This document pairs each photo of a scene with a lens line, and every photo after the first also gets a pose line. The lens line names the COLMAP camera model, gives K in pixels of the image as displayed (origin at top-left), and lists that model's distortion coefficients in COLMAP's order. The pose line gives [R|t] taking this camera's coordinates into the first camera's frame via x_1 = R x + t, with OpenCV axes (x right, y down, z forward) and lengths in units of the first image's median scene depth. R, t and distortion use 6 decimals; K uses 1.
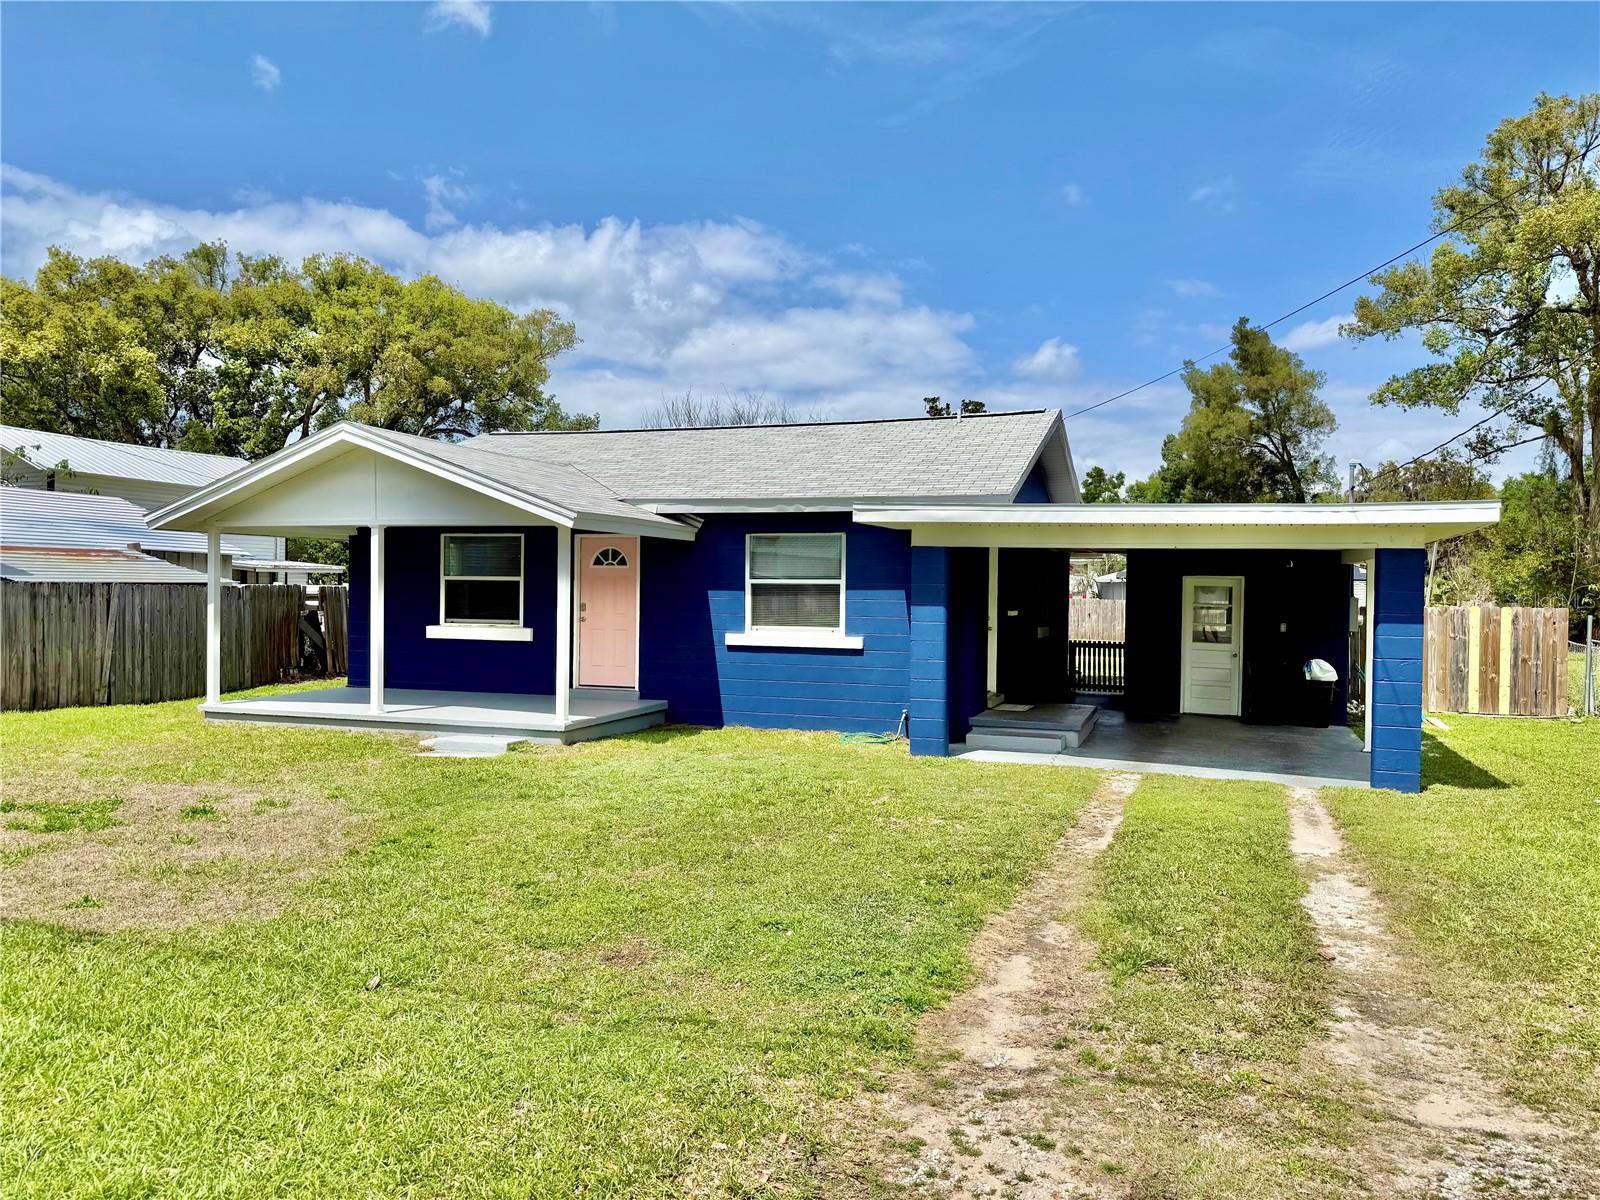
lens RADIAL K [[1114.1, 0, 800.0], [0, 1114.1, 600.0], [0, 0, 1]] dist [0.033995, -0.003570]
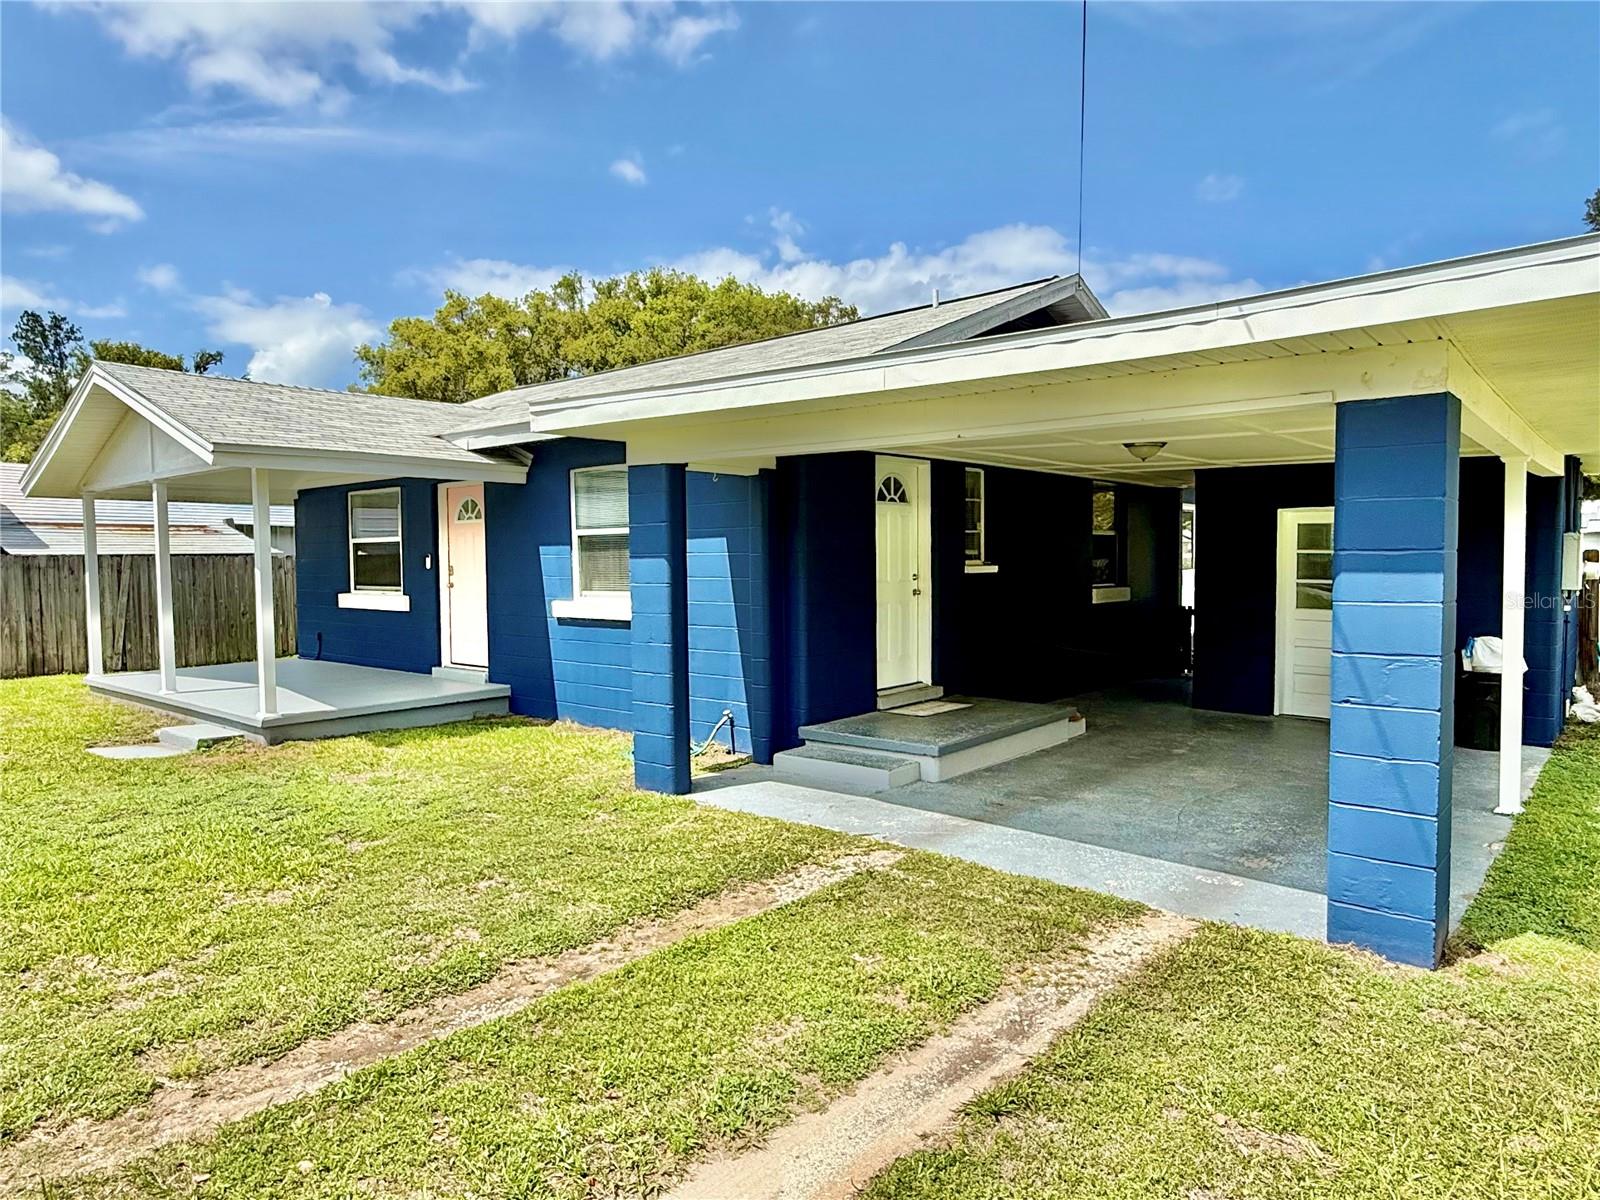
lens RADIAL K [[992.7, 0, 800.0], [0, 992.7, 600.0], [0, 0, 1]] dist [0.002495, -0.001185]
pose [[0.937470, -0.004803, -0.348033, 0.310580], [0.015544, 0.999485, 0.028078, 0.011634], [0.347719, -0.031732, 0.937062, 0.386582]]
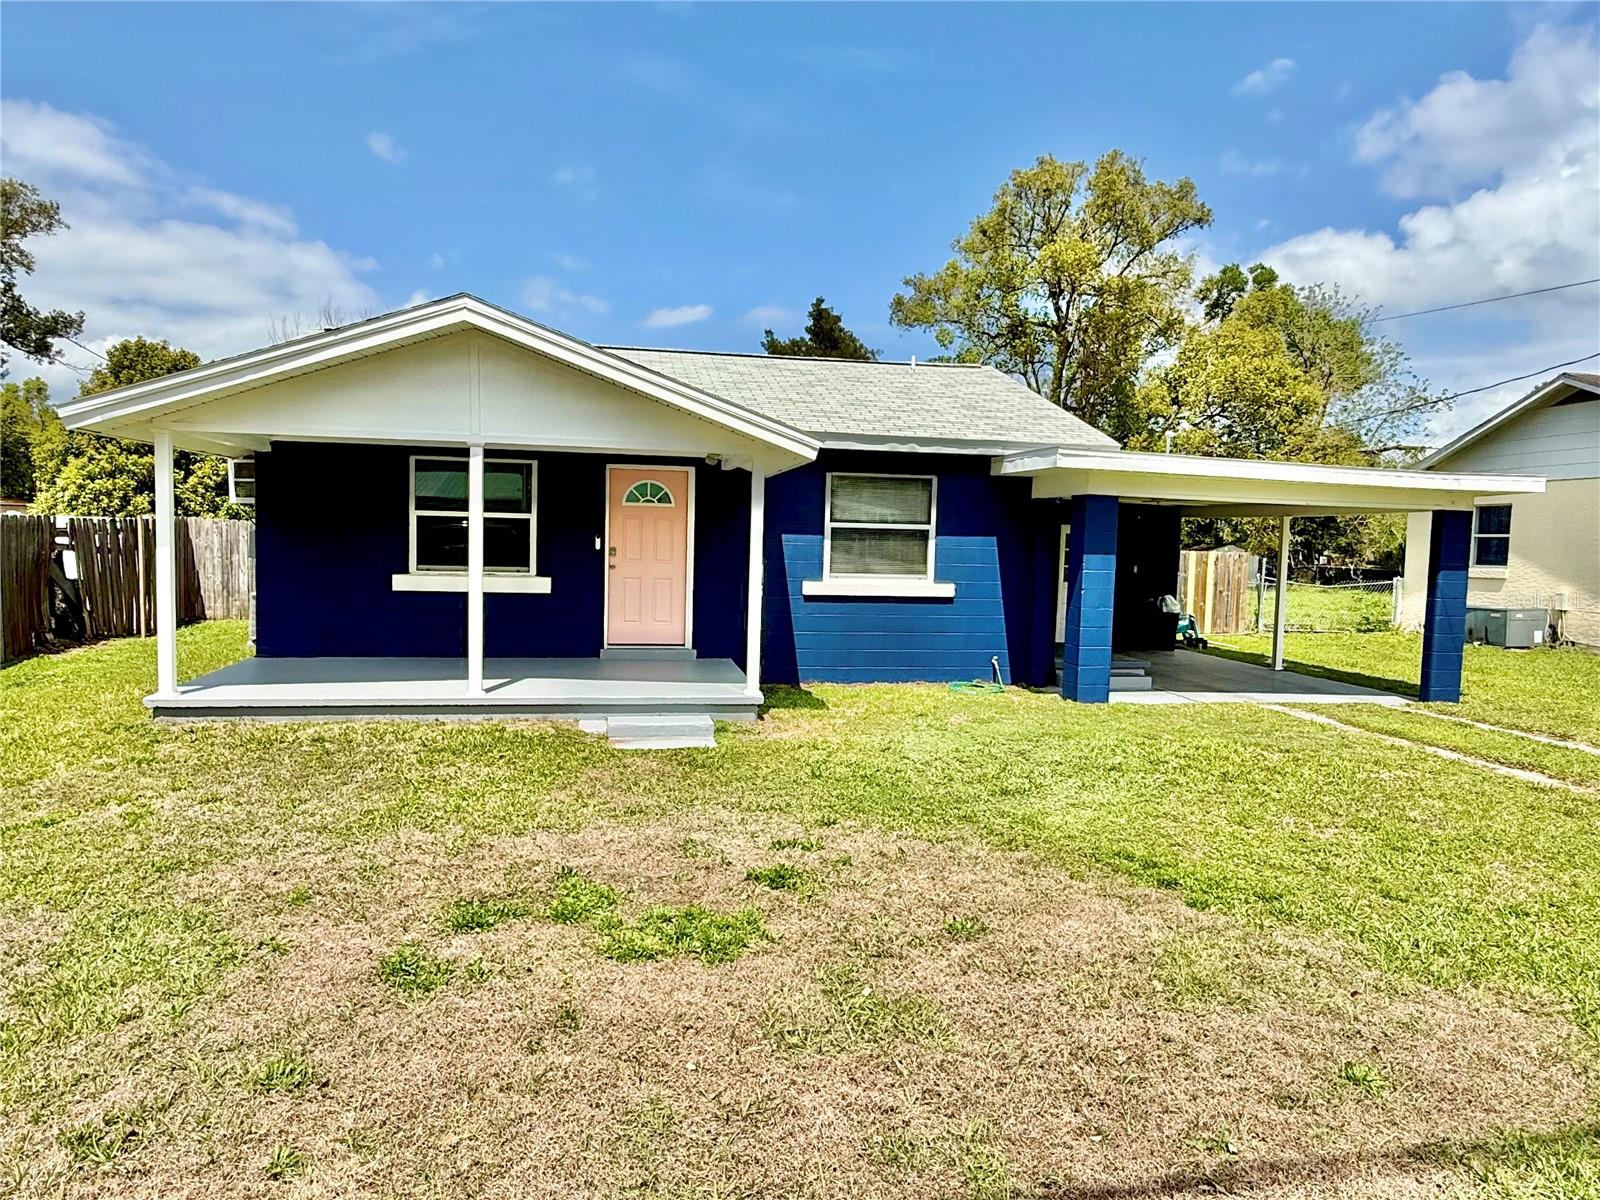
lens RADIAL K [[992.7, 0, 800.0], [0, 992.7, 600.0], [0, 0, 1]] dist [0.002495, -0.001185]
pose [[0.875714, -0.020814, 0.482381, -0.429256], [-0.010865, 0.997968, 0.062785, -0.005672], [-0.482708, -0.060223, 0.873708, 0.273400]]
